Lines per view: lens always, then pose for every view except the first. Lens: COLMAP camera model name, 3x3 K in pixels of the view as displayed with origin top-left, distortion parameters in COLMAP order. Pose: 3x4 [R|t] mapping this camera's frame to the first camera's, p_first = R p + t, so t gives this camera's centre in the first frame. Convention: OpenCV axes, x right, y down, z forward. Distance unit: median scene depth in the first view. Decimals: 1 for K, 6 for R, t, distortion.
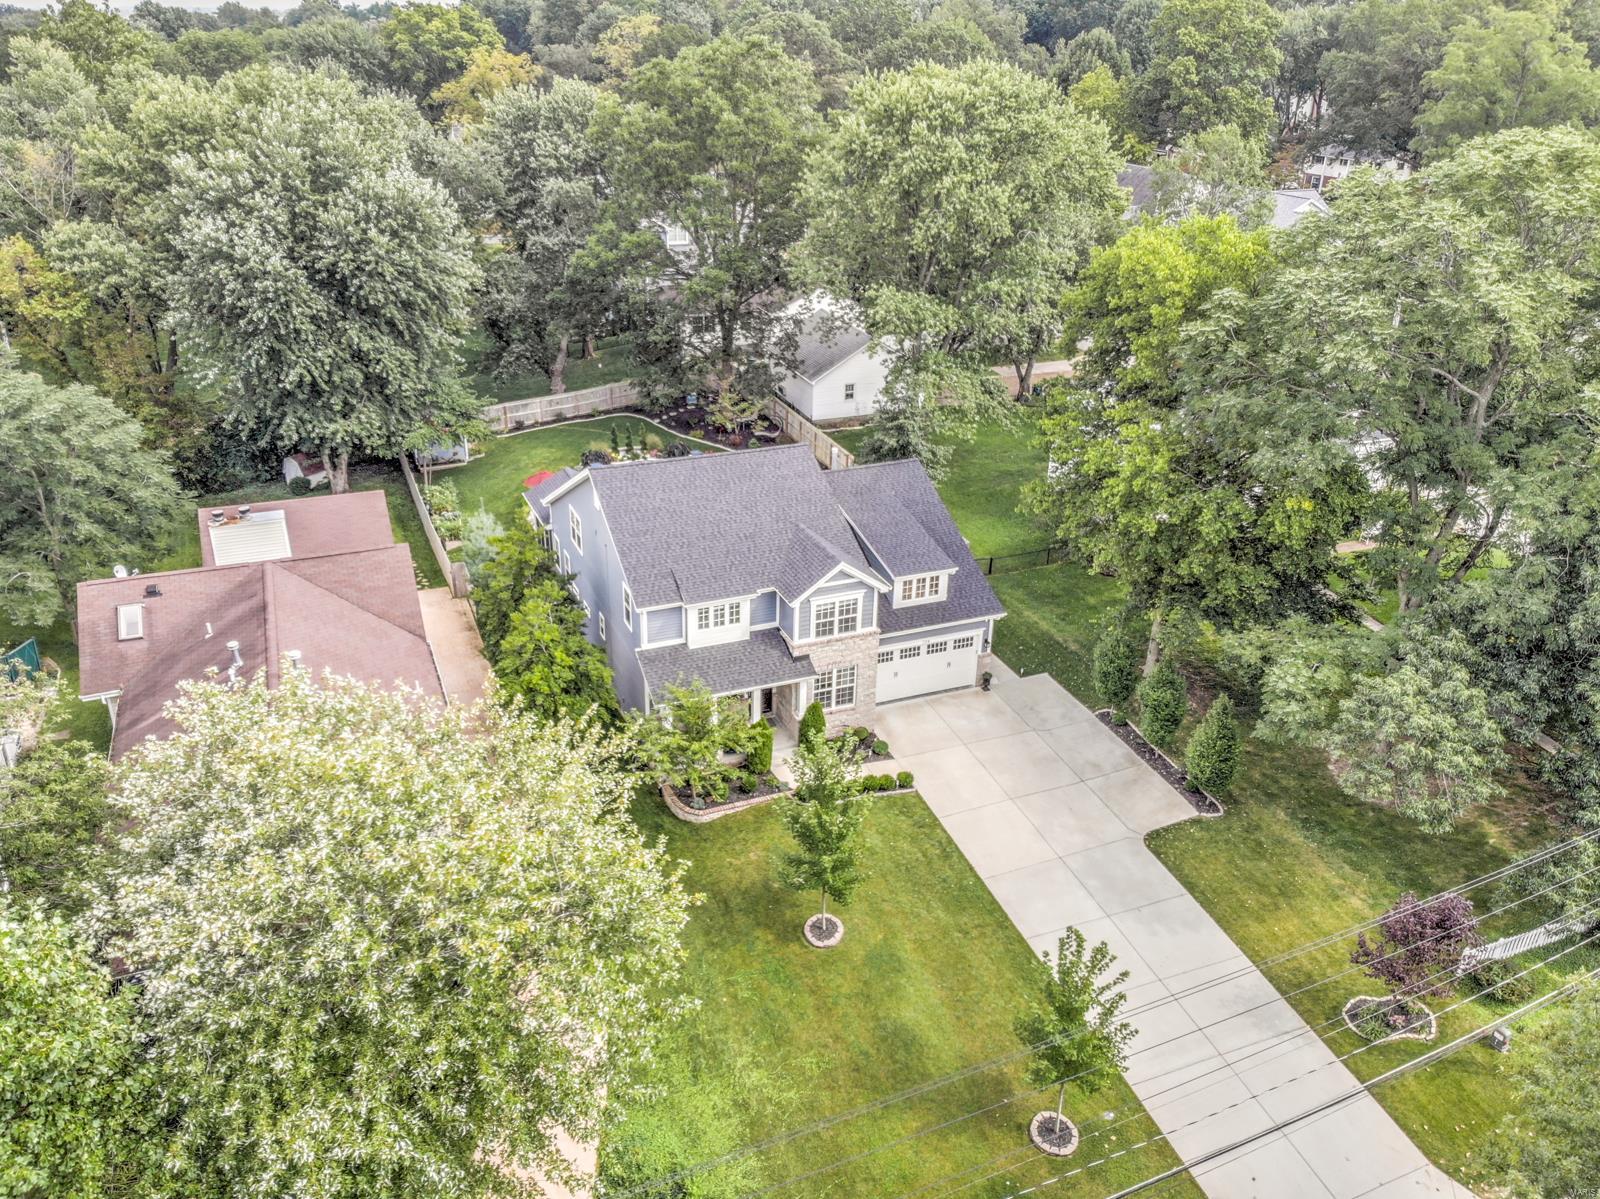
lens RADIAL K [[1203.4, 0, 805.0], [0, 1203.4, 603.6], [0, 0, 1]] dist [0.078484, -0.058562]
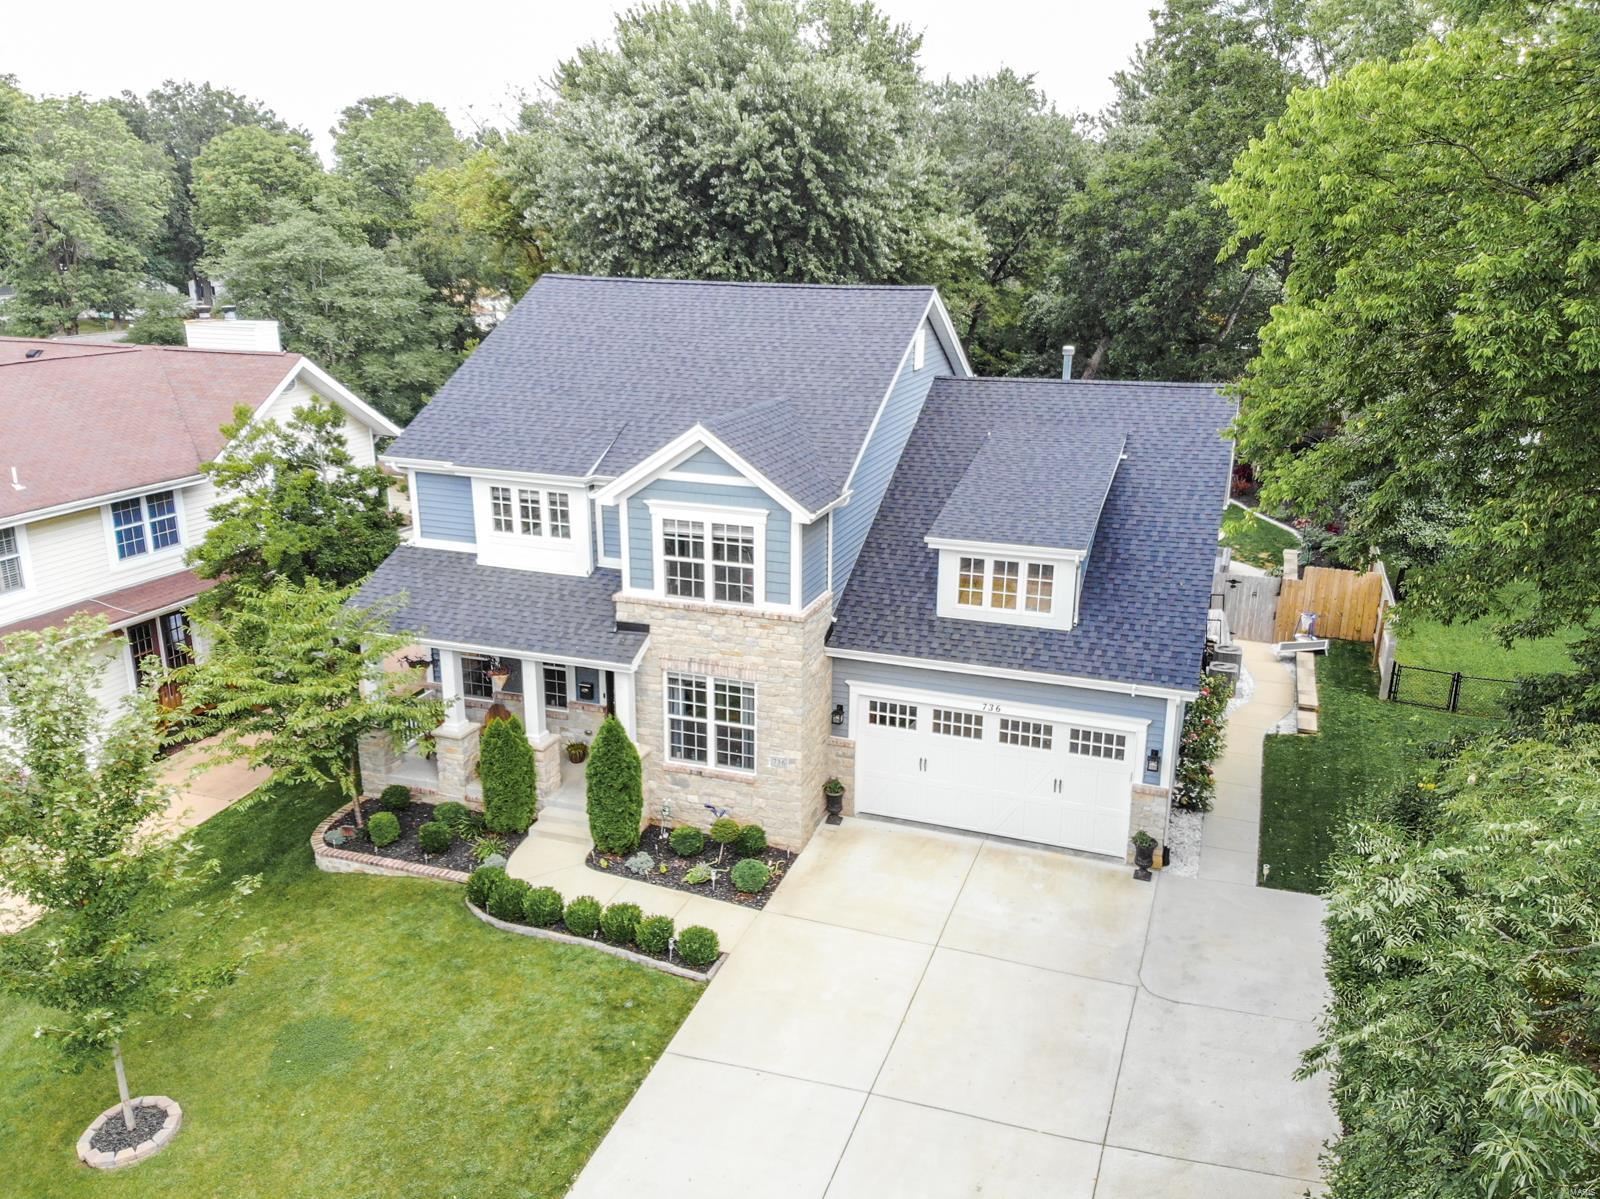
lens RADIAL K [[1276.3, 0, 808.3], [0, 1276.3, 625.0], [0, 0, 1]] dist [0.064119, 0.020658]
pose [[0.739224, 0.187891, -0.646718, 0.372313], [-0.285644, 0.957111, -0.048433, 0.047535], [0.609881, 0.220534, 0.761190, 0.639649]]
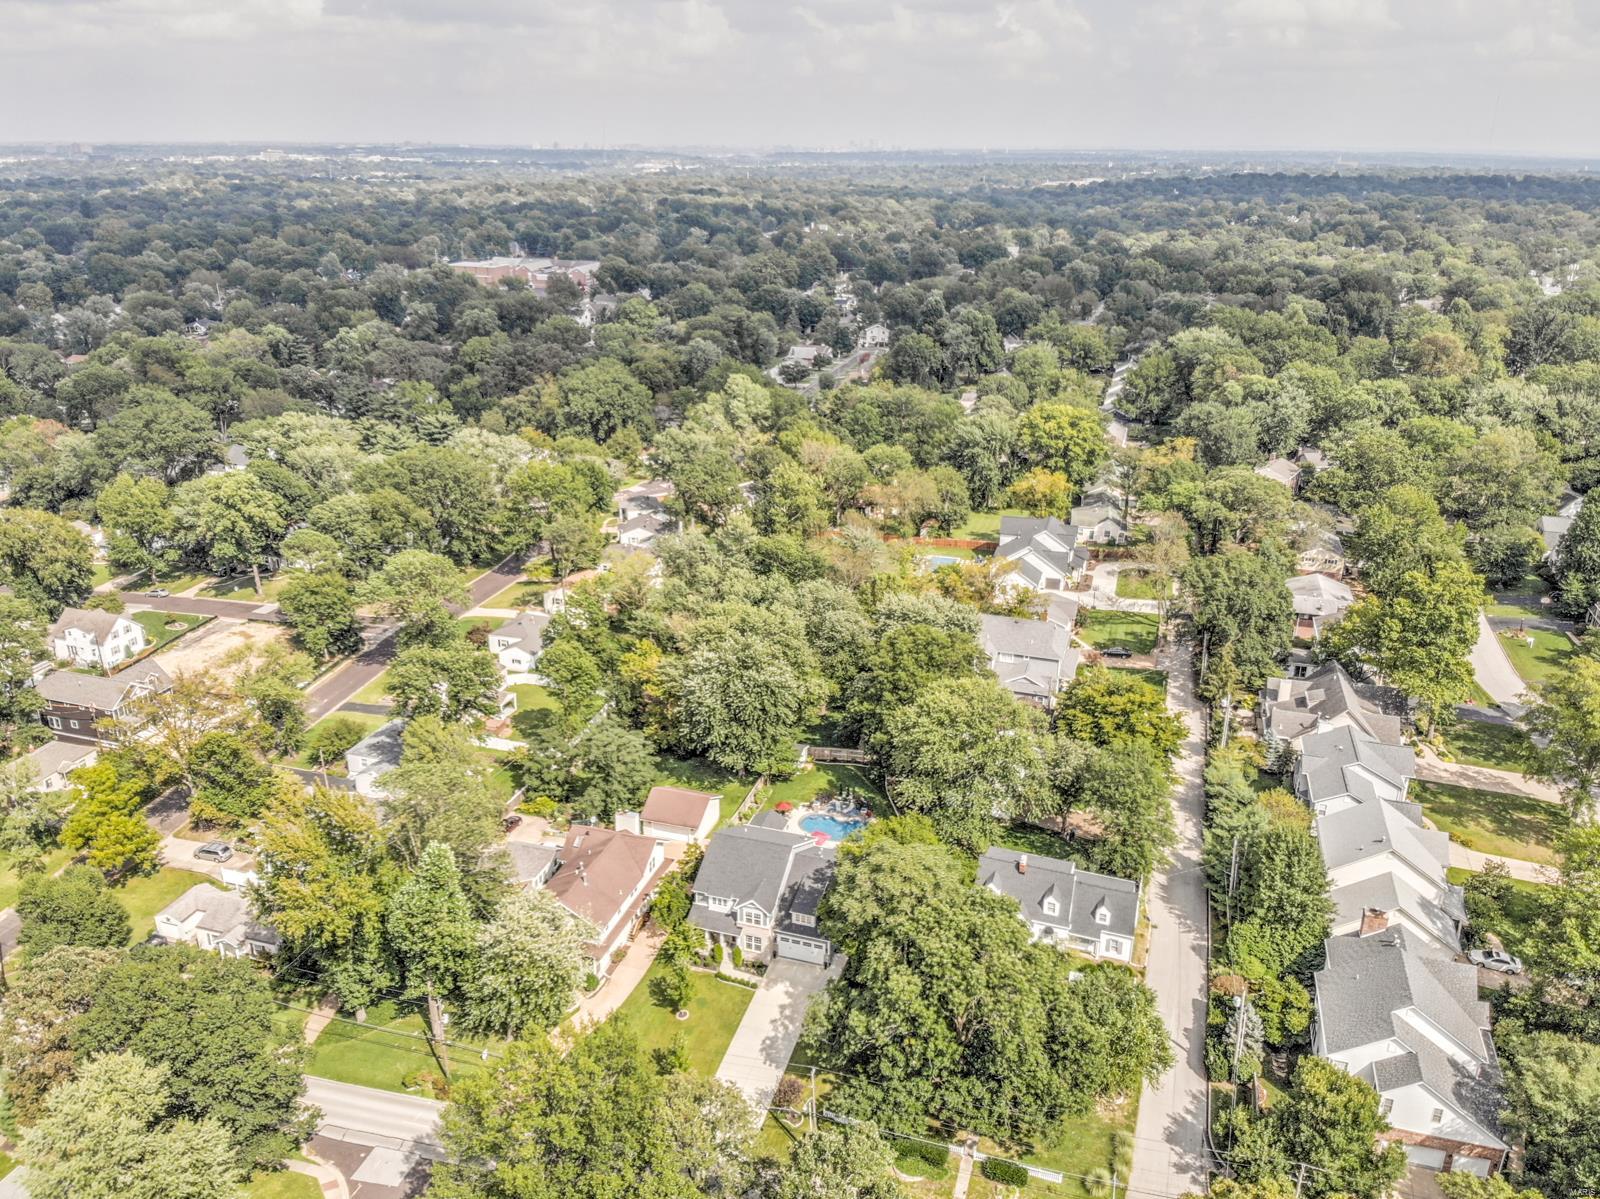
lens RADIAL K [[1203.4, 0, 797.5], [0, 1203.4, 593.4], [0, 0, 1]] dist [0.078484, -0.058562]
pose [[0.760578, 0.200651, -0.617463, 1.656788], [-0.276087, 0.960728, -0.027880, -0.650507], [0.587620, 0.191678, 0.786106, -1.268929]]
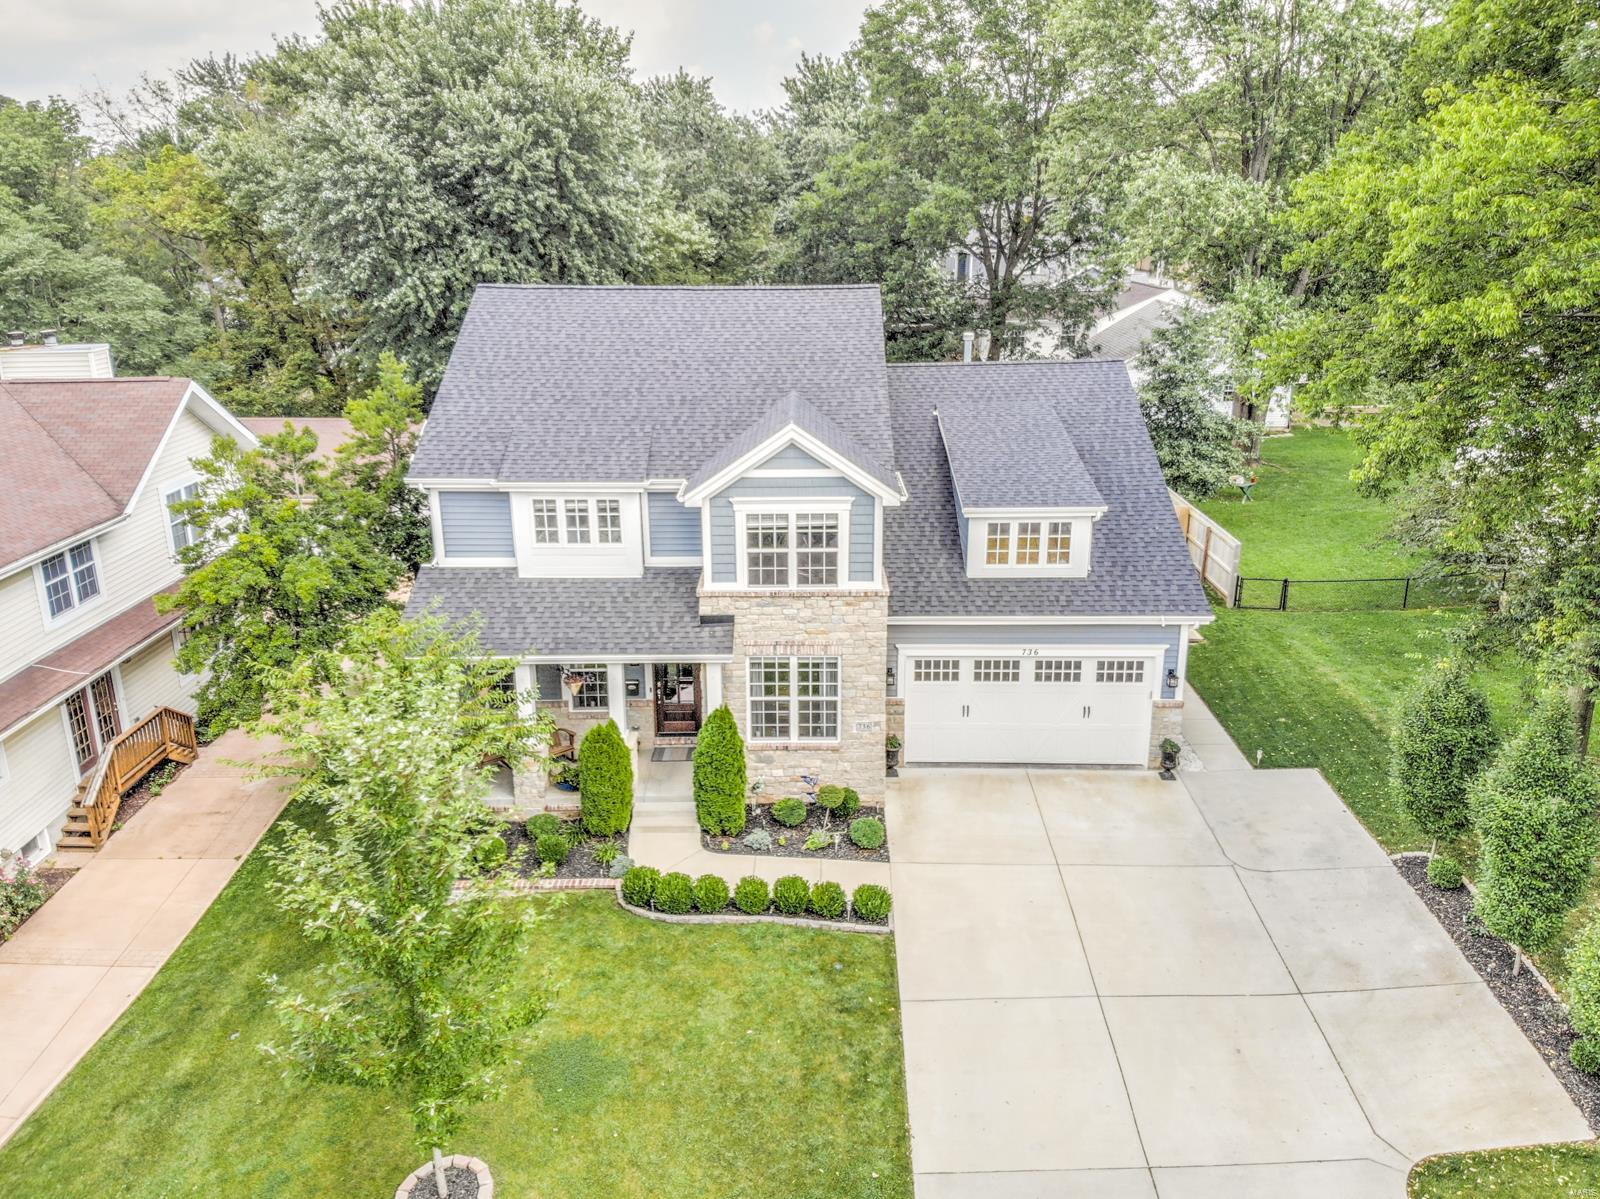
lens RADIAL K [[1203.4, 0, 788.3], [0, 1203.4, 600.5], [0, 0, 1]] dist [0.078484, -0.058562]
pose [[0.913674, 0.094946, -0.395203, 0.219666], [-0.148213, 0.983211, -0.106442, 0.084437], [0.378462, 0.155828, 0.912406, 0.536347]]
